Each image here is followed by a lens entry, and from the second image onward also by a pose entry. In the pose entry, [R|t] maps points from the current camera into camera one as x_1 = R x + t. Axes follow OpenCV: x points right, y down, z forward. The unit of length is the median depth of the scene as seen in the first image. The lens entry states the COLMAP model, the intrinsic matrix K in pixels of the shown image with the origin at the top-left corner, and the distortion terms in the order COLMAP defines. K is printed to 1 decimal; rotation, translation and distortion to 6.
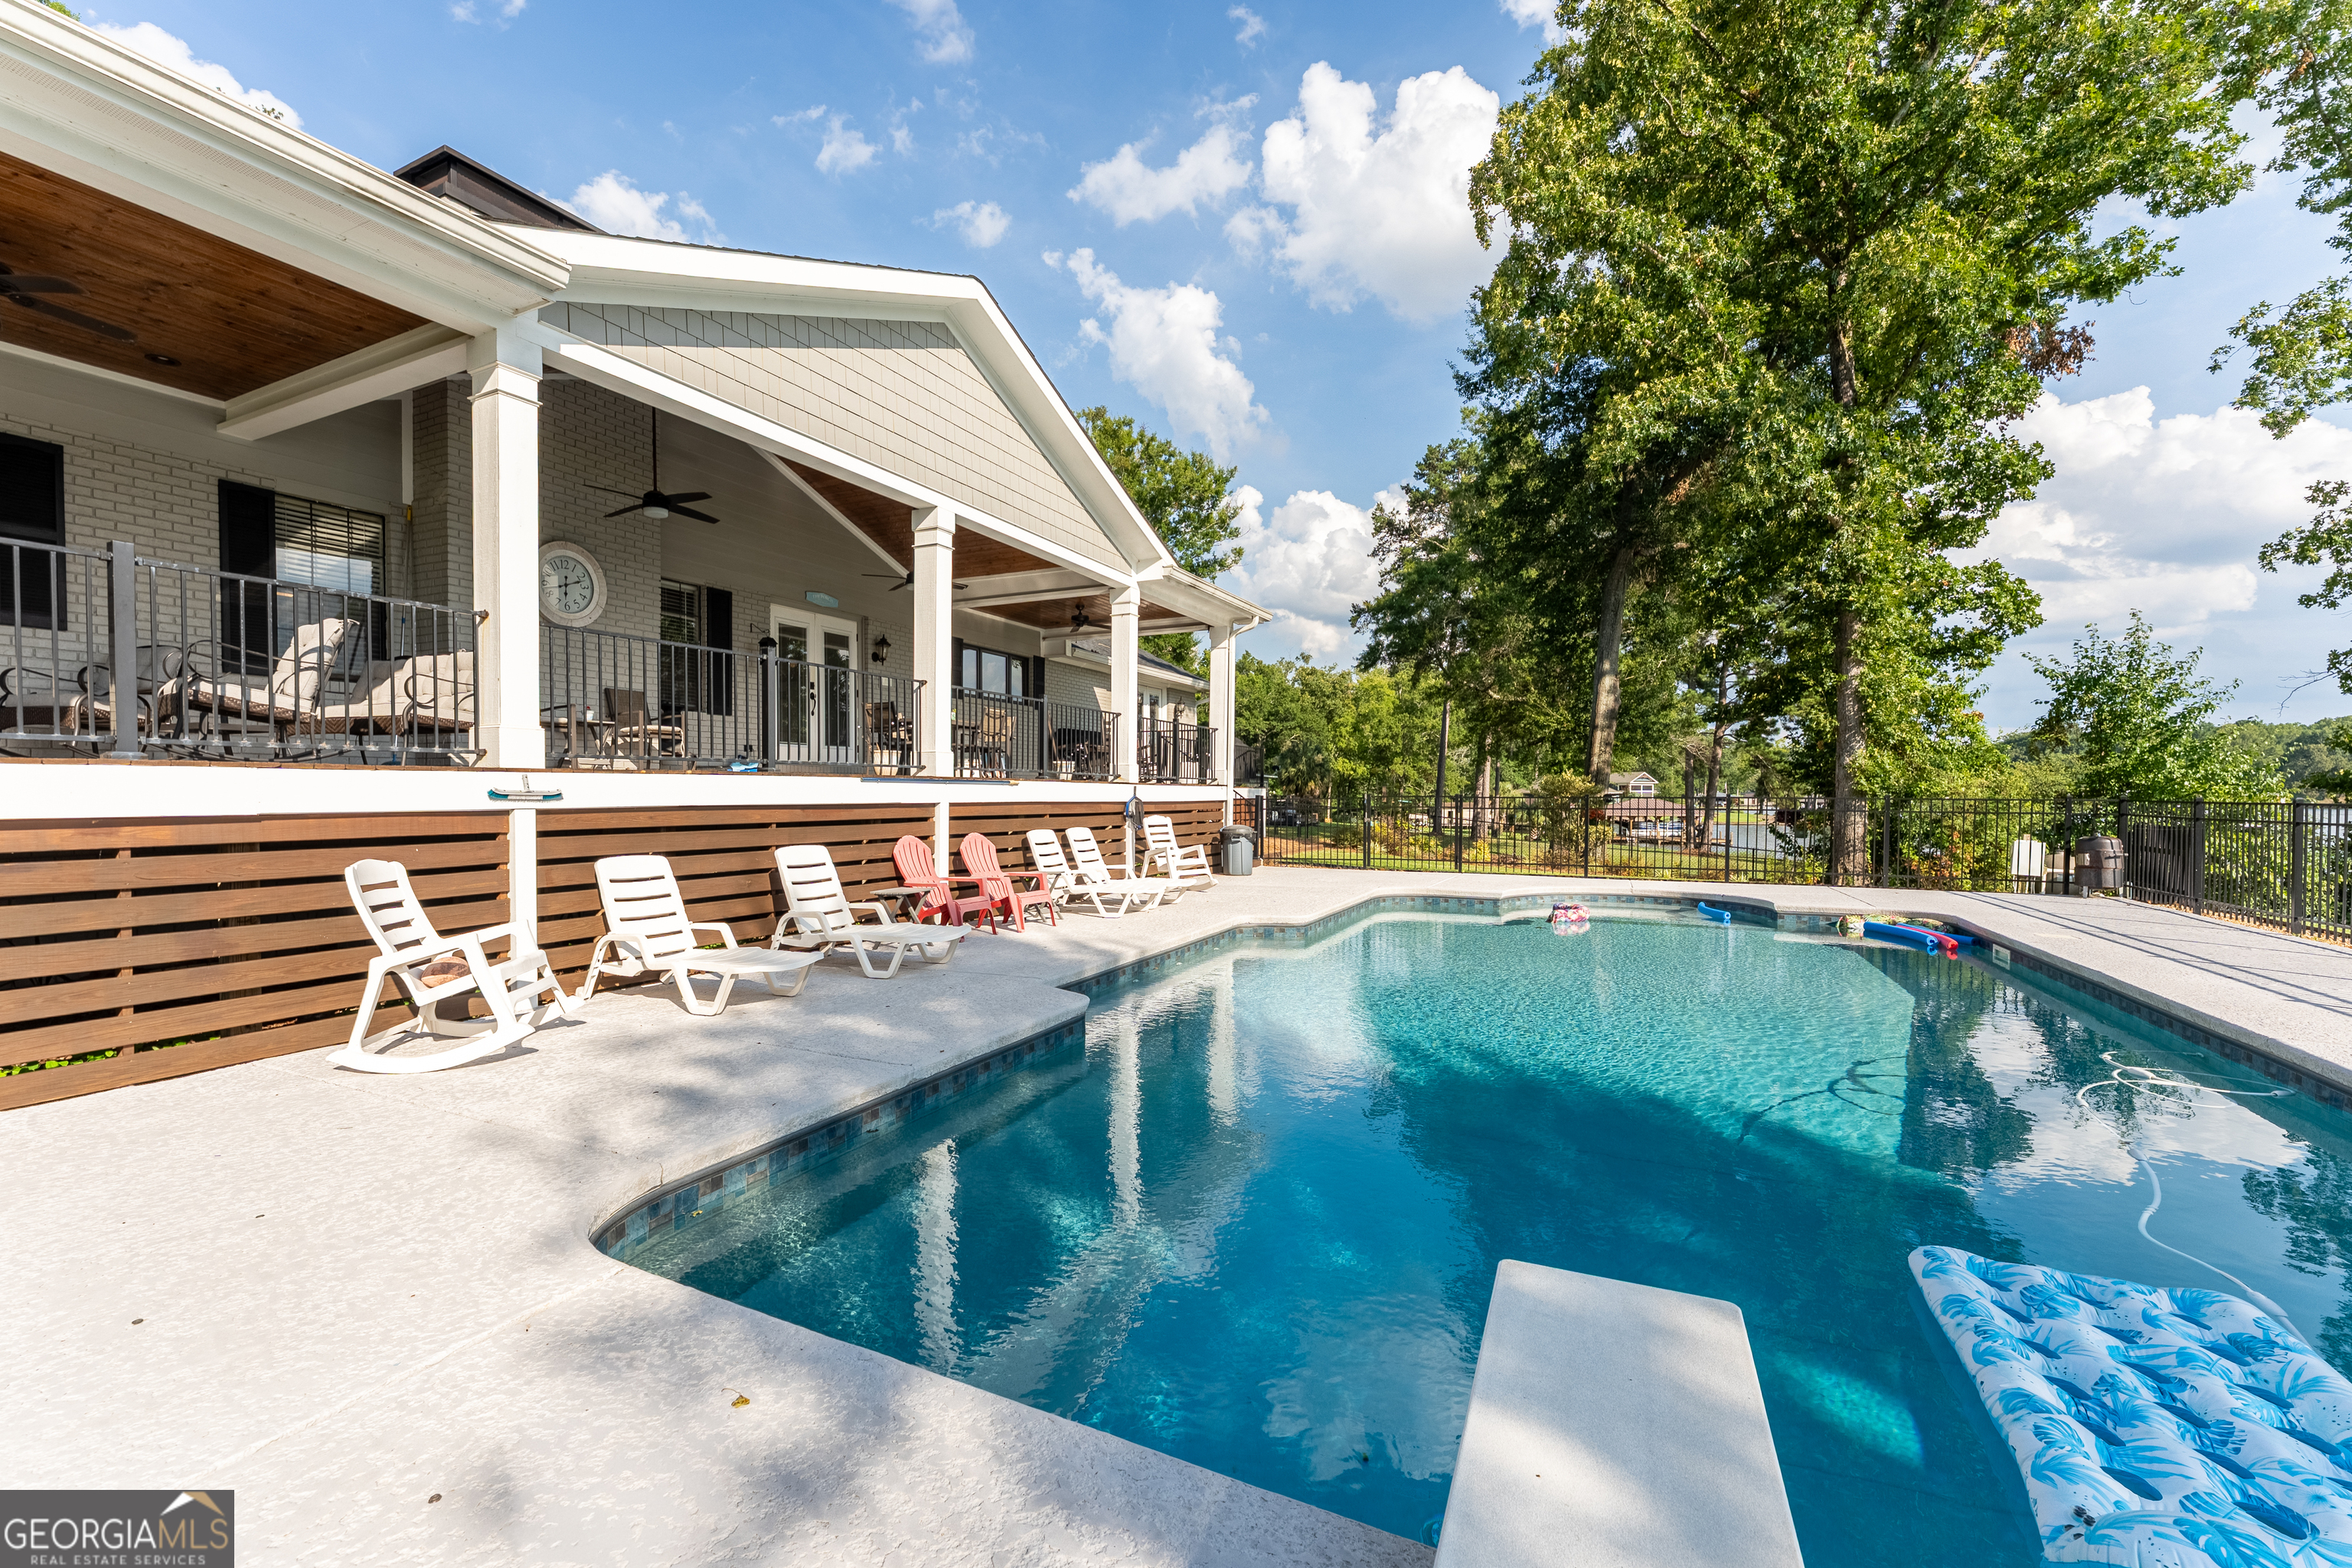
lens RADIAL K [[944.7, 0, 1158.1], [0, 944.7, 779.8], [0, 0, 1]] dist [-0.001703, -0.000151]
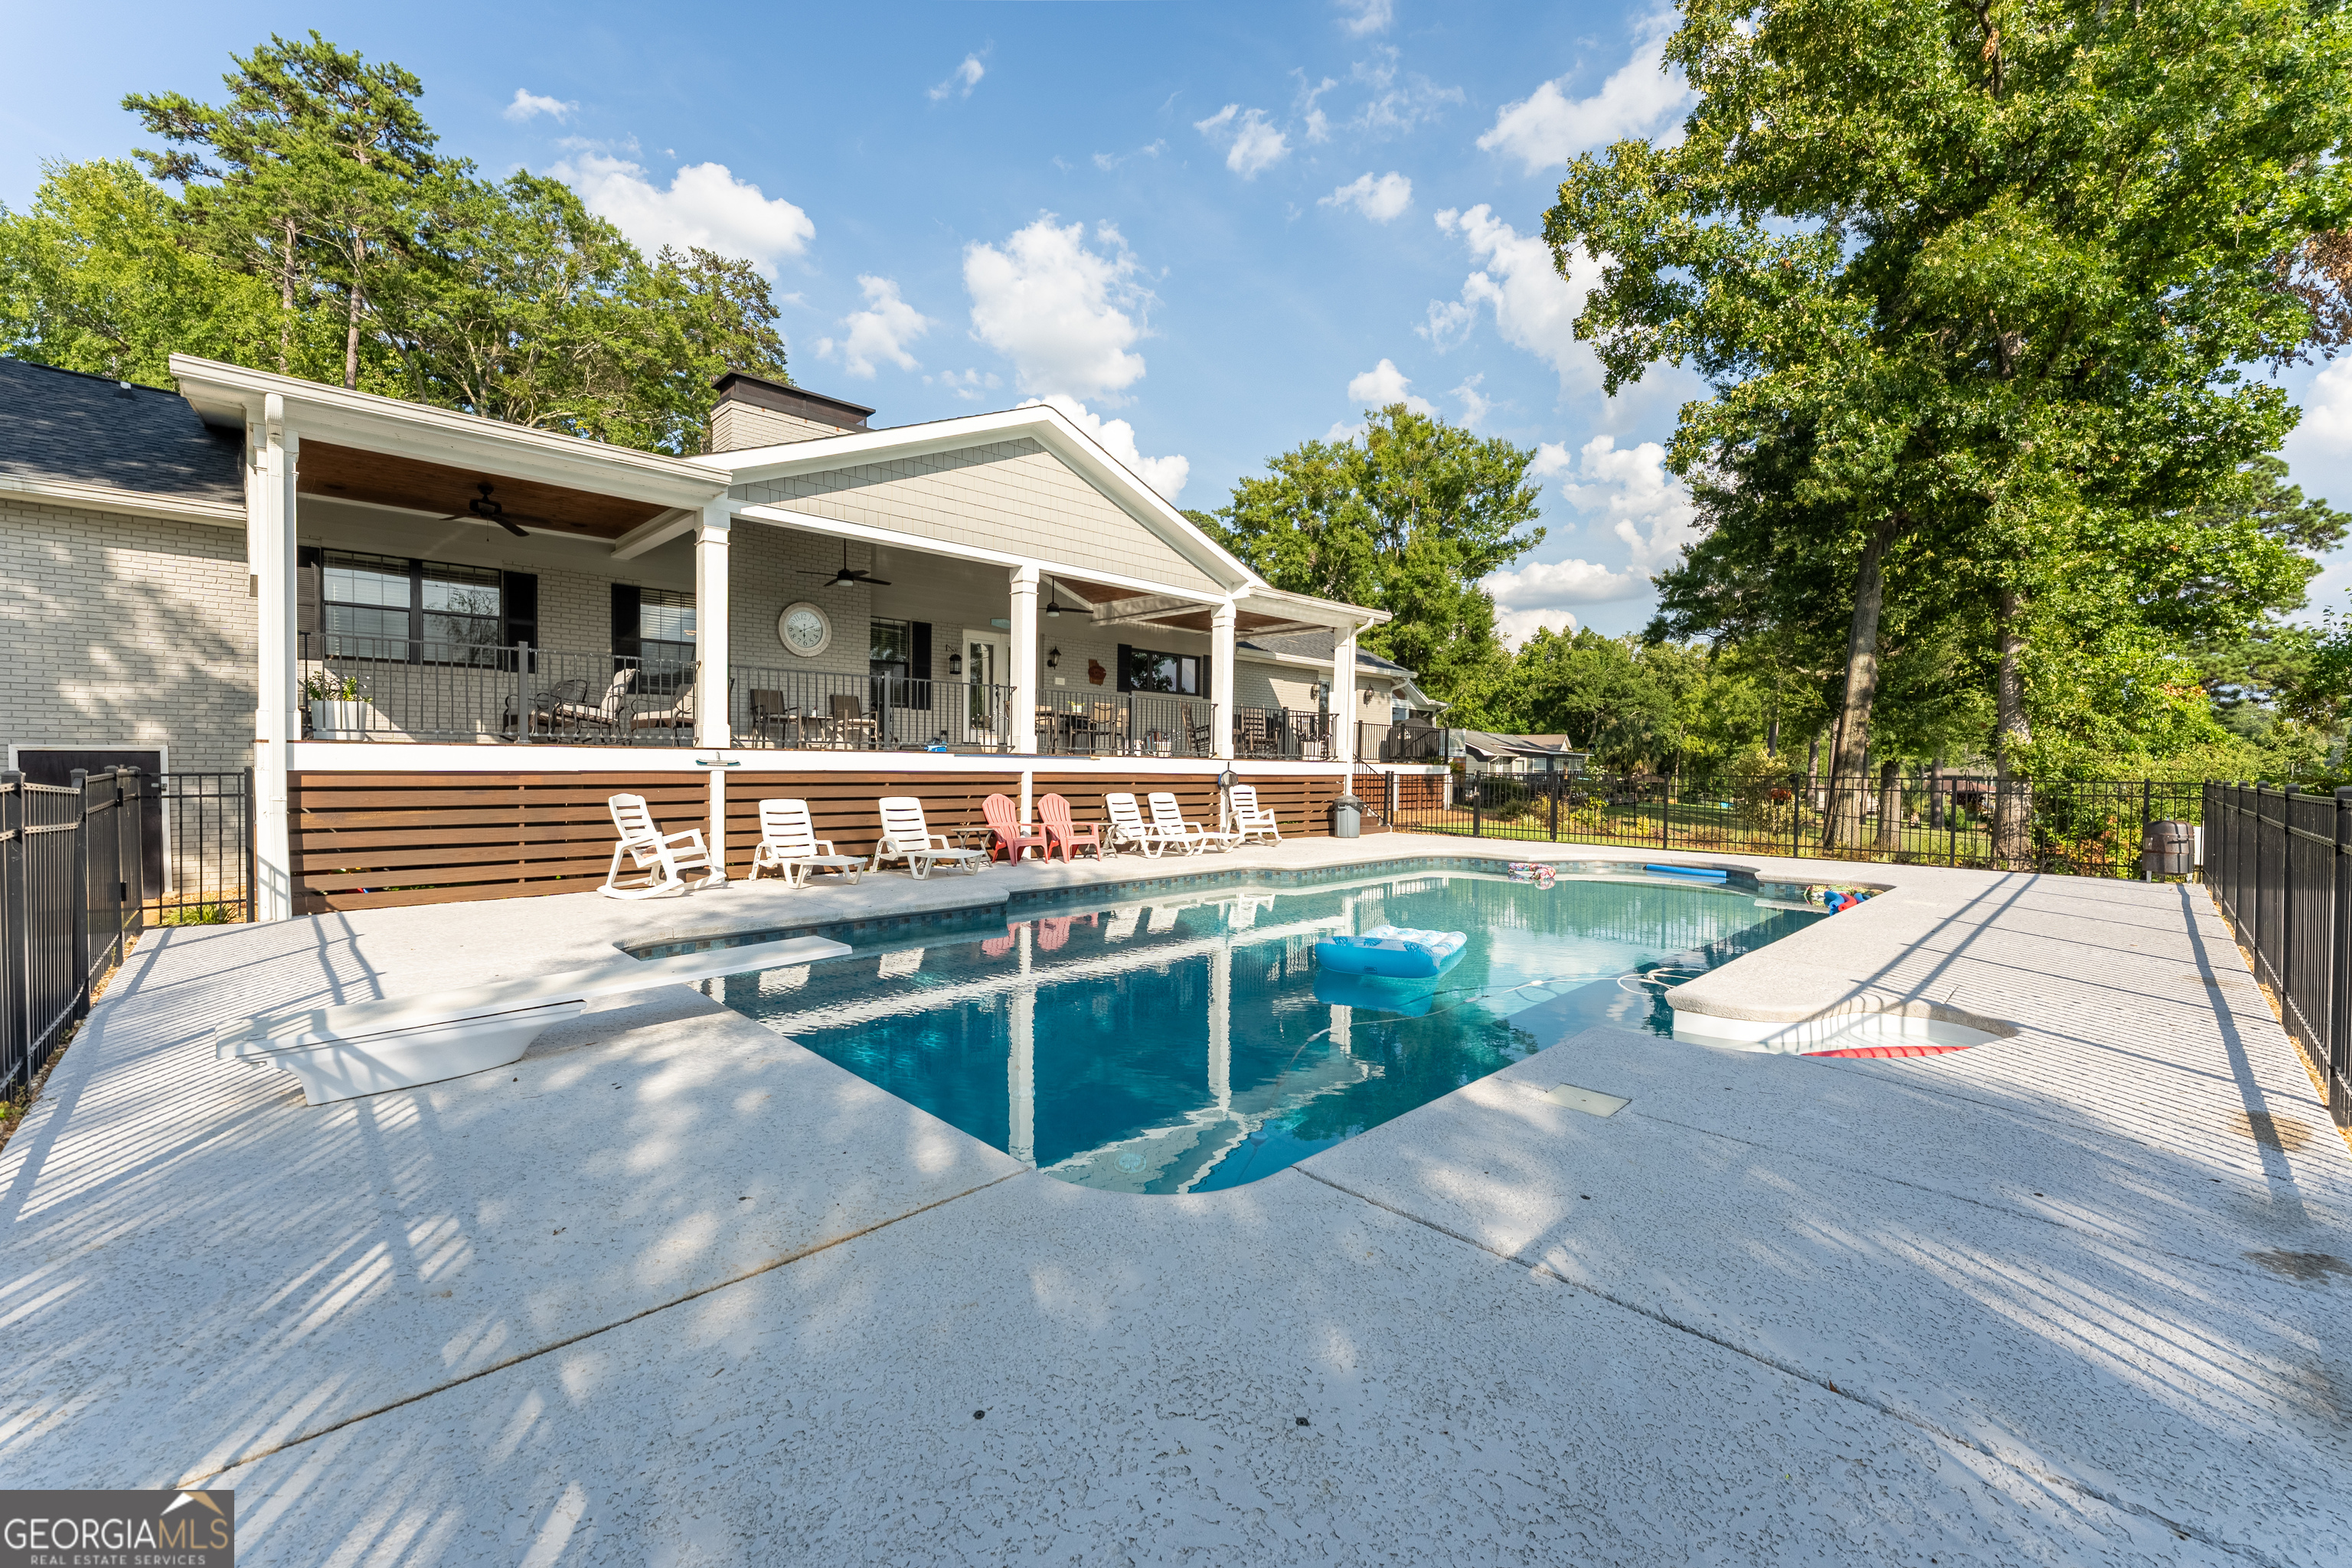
lens RADIAL K [[934.9, 0, 1259.7], [0, 934.9, 750.5], [0, 0, 1]] dist [0.000554, 0.000120]
pose [[0.959862, 0.003747, -0.280448, 0.413613], [-0.005657, 0.999966, -0.006002, -0.001248], [0.280416, 0.007347, 0.959850, -0.212202]]
